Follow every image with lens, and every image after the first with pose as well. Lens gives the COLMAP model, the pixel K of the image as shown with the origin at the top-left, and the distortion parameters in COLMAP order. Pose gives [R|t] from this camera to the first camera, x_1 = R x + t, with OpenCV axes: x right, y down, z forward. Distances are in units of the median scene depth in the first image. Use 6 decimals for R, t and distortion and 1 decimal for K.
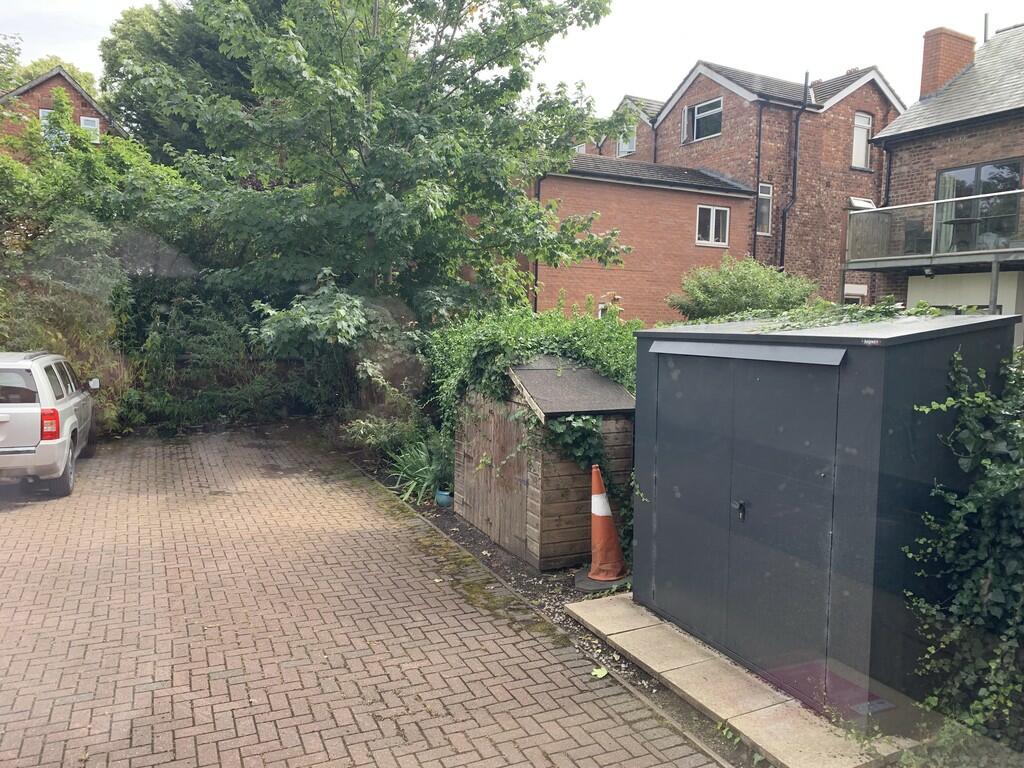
lens RADIAL K [[787.6, 0, 514.0], [0, 787.6, 383.0], [0, 0, 1]] dist [0.041728, -0.043102]
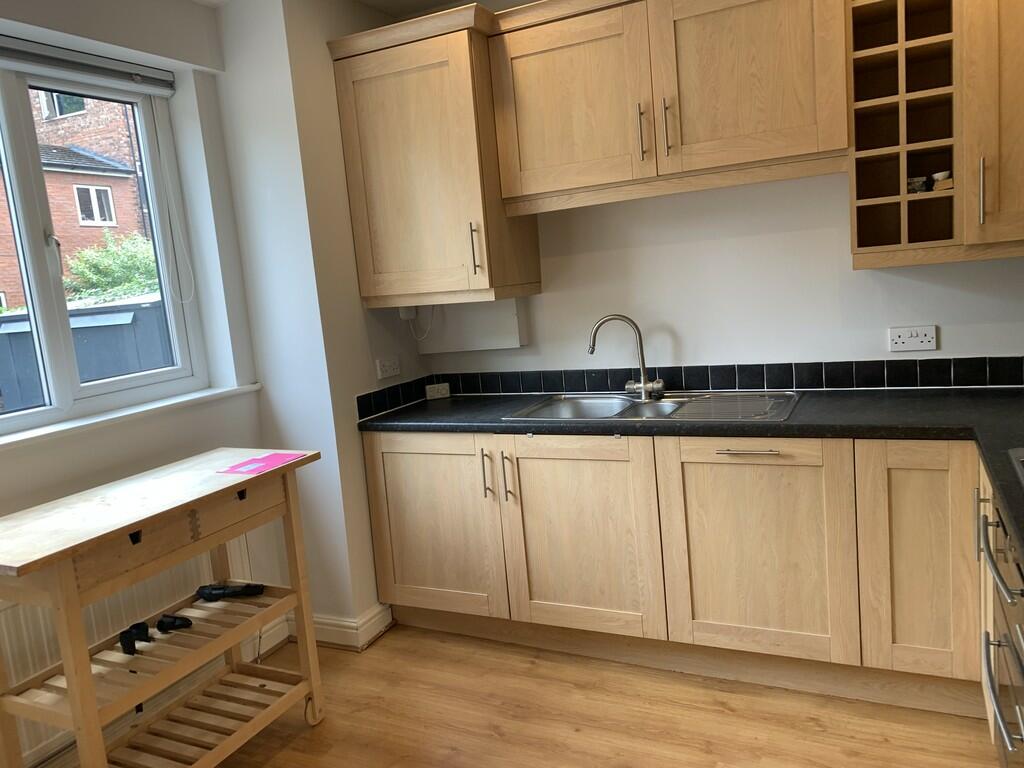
lens RADIAL K [[787.6, 0, 507.7], [0, 787.6, 381.3], [0, 0, 1]] dist [0.041728, -0.043102]
pose [[0.773961, -0.174376, 0.608751, 0.005417], [0.152591, 0.984367, 0.087968, 0.010556], [-0.614574, 0.024806, 0.788469, -0.103231]]
